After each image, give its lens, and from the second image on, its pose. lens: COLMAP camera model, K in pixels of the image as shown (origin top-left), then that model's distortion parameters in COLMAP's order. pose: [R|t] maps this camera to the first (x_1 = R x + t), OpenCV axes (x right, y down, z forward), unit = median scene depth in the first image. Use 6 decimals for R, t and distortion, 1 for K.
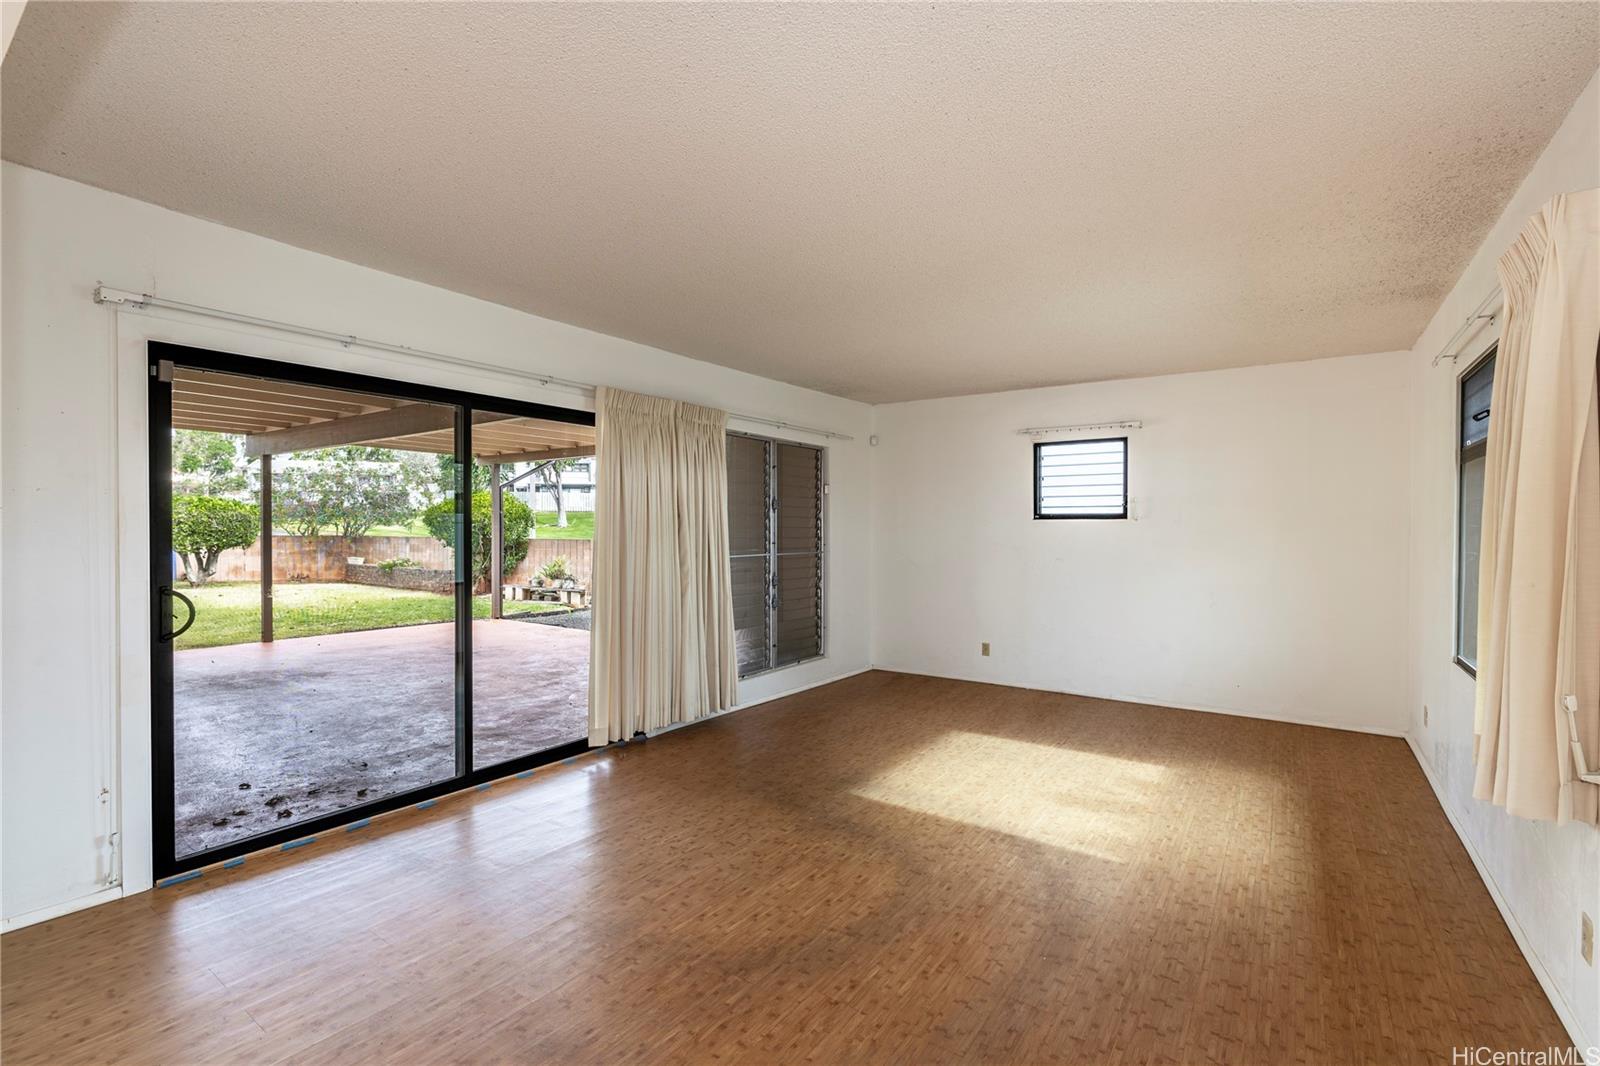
lens RADIAL K [[717.3, 0, 800.0], [0, 717.3, 533.0], [0, 0, 1]] dist [-0.001316, -0.000395]
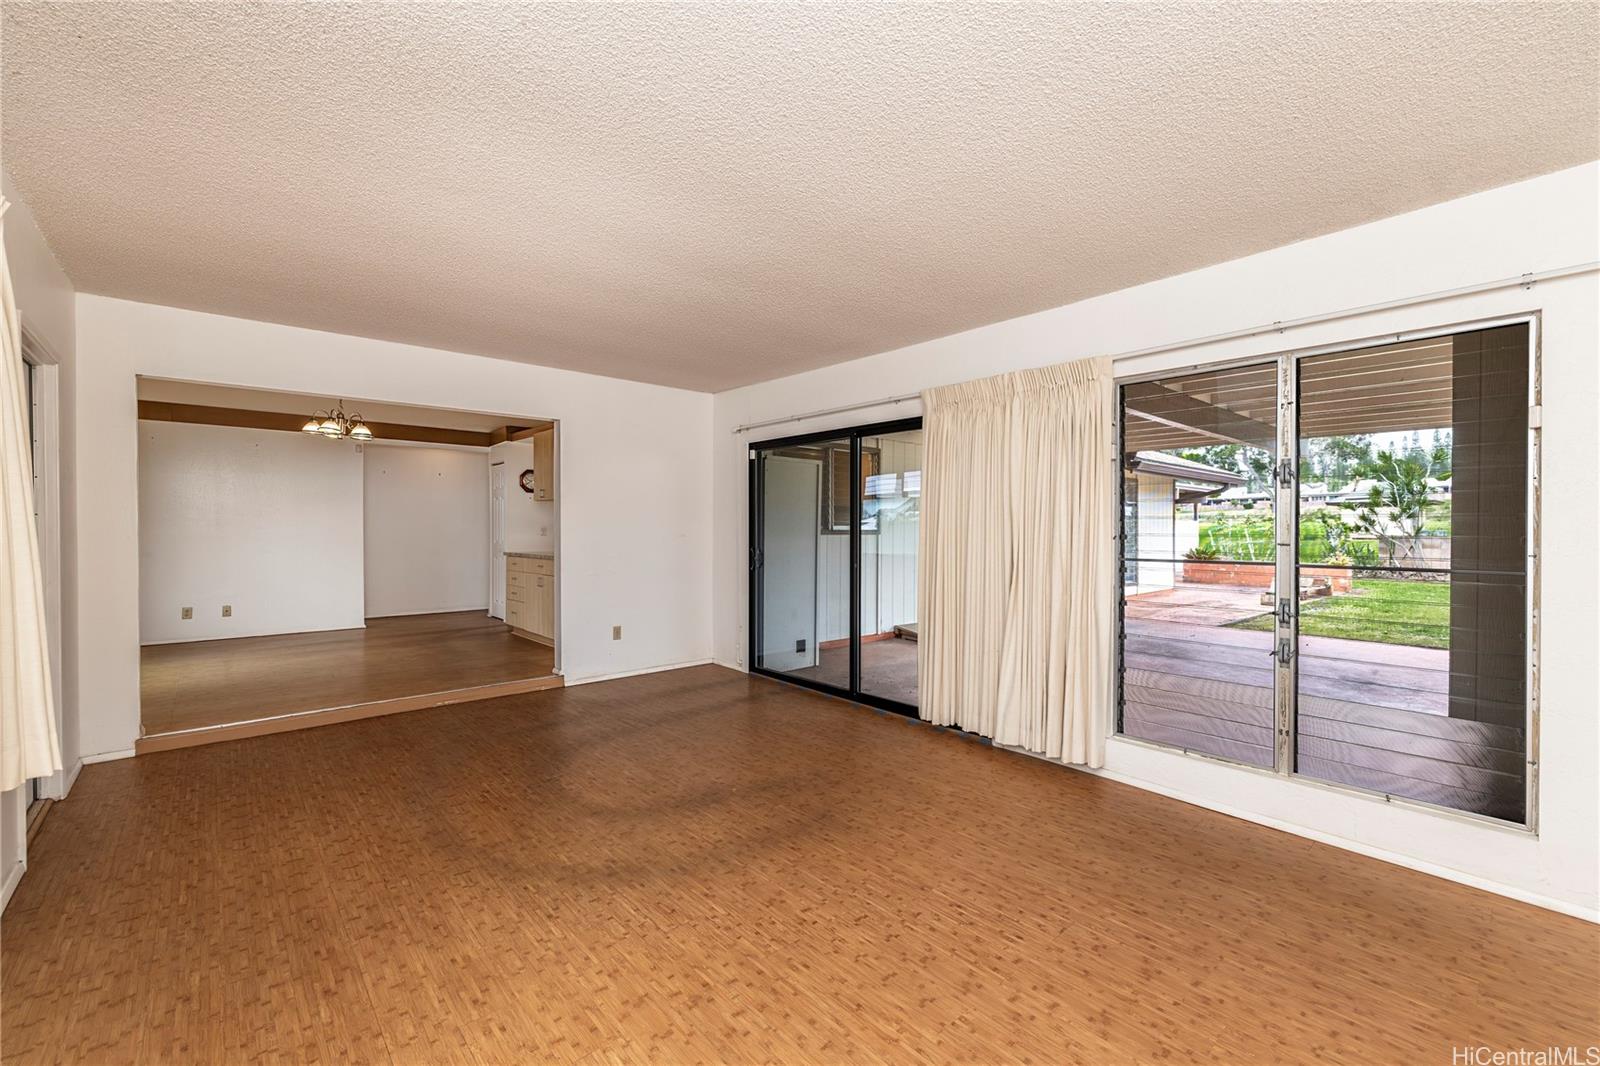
lens RADIAL K [[665.3, 0, 800.0], [0, 665.3, 533.0], [0, 0, 1]] dist [-0.001670, -0.000024]
pose [[-0.236151, 0.004552, -0.971706, 0.213057], [-0.011081, 0.999911, 0.007377, 0.001977], [0.971653, 0.012509, -0.236080, 0.296622]]
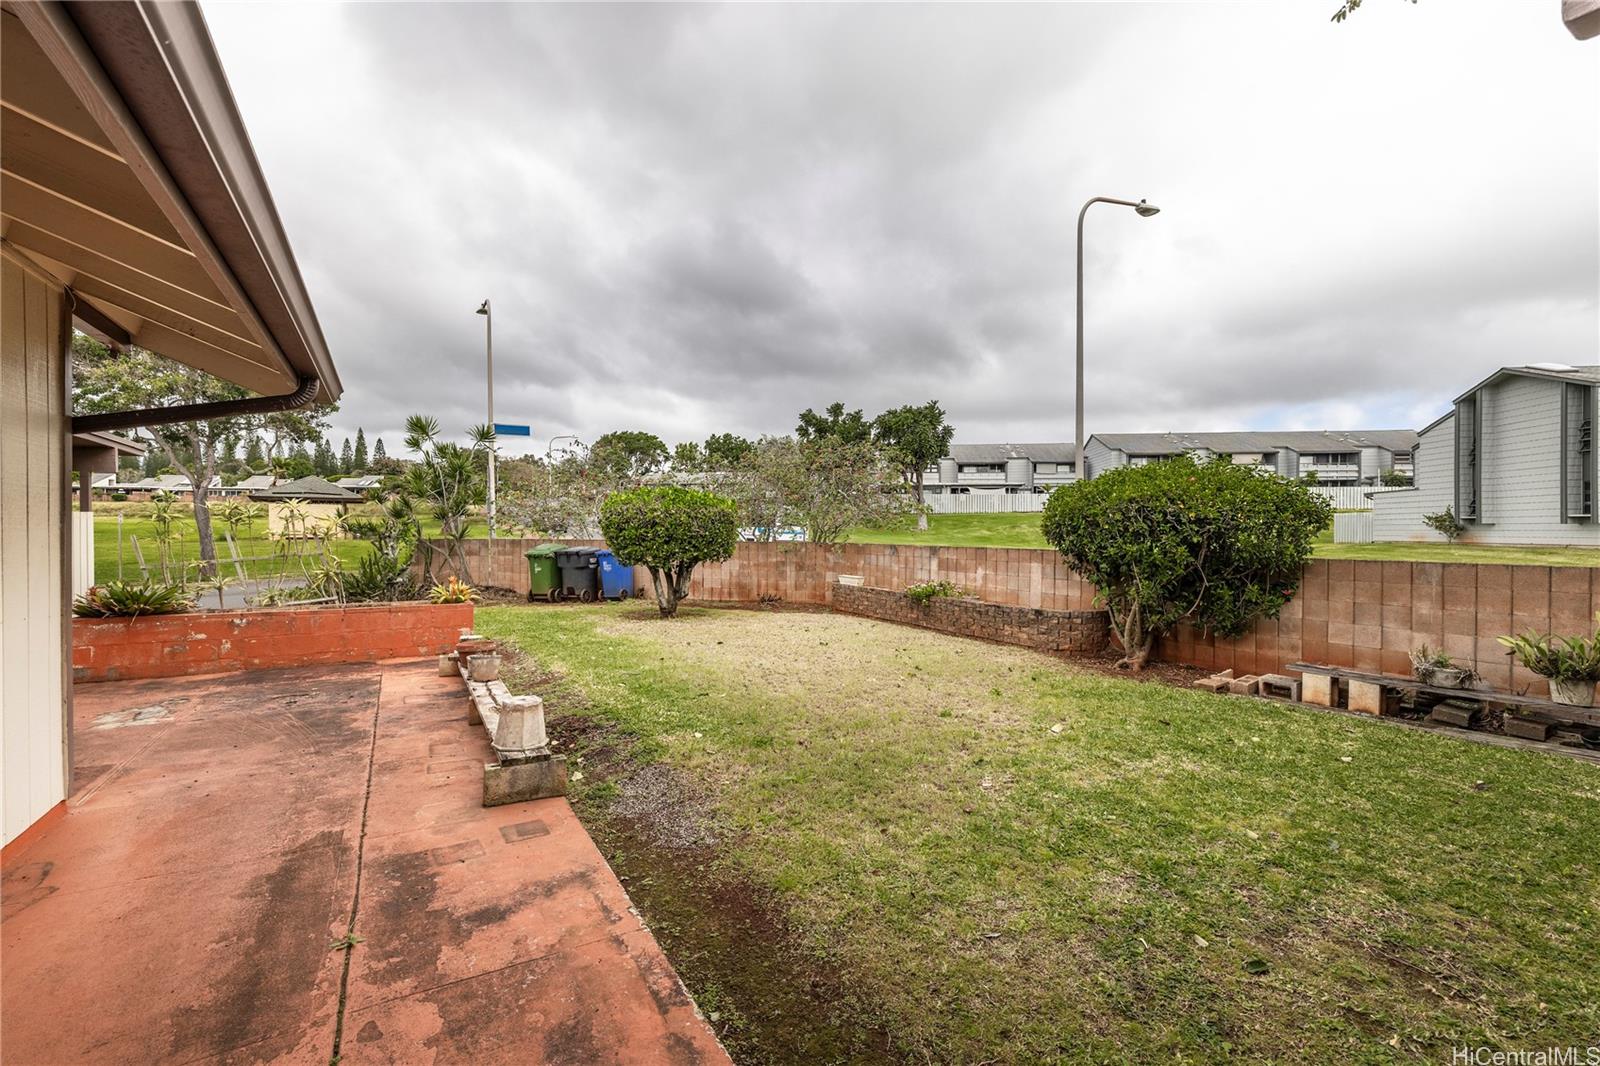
lens RADIAL K [[665.3, 0, 800.0], [0, 665.3, 533.0], [0, 0, 1]] dist [-0.001670, -0.000024]
pose [[0.915950, 0.003579, -0.401277, -0.492307], [-0.004902, 0.999985, -0.002268, -0.005243], [0.401263, 0.004045, 0.915954, 0.484258]]
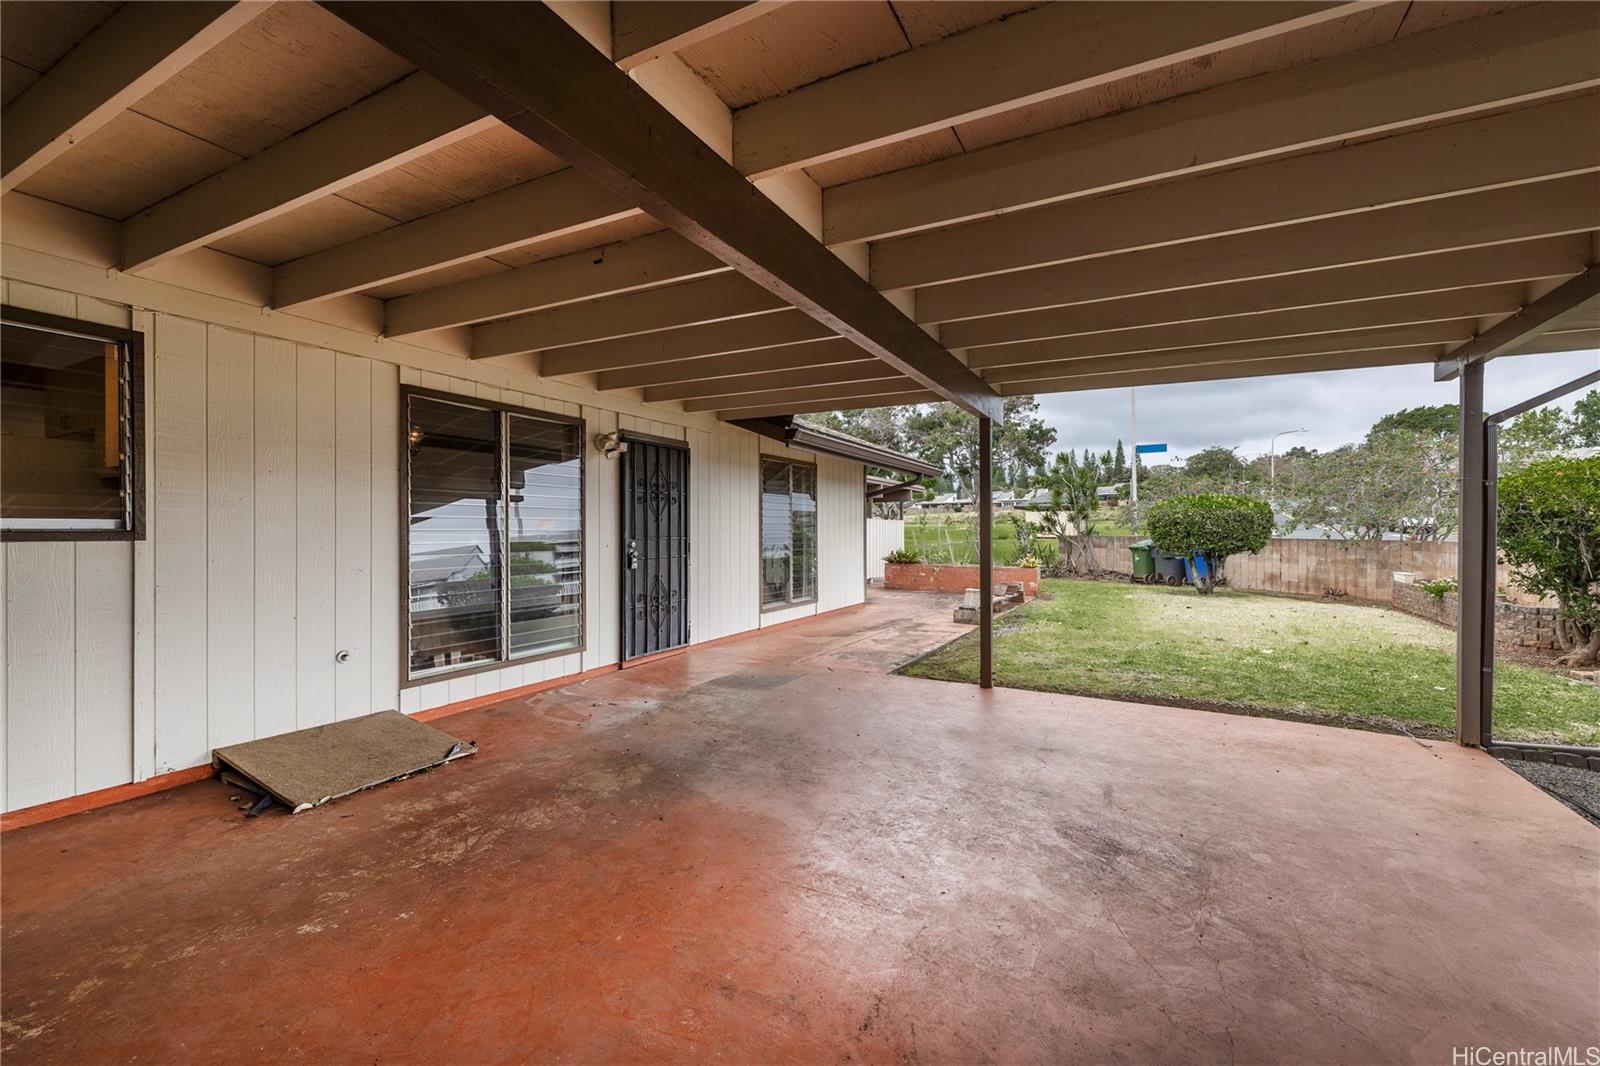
lens RADIAL K [[665.3, 0, 800.0], [0, 665.3, 533.0], [0, 0, 1]] dist [-0.001670, -0.000024]
pose [[0.120715, 0.003273, -0.992682, -0.072085], [-0.010731, 0.999940, 0.001991, 0.001519], [0.992629, 0.010412, 0.120743, 0.419553]]
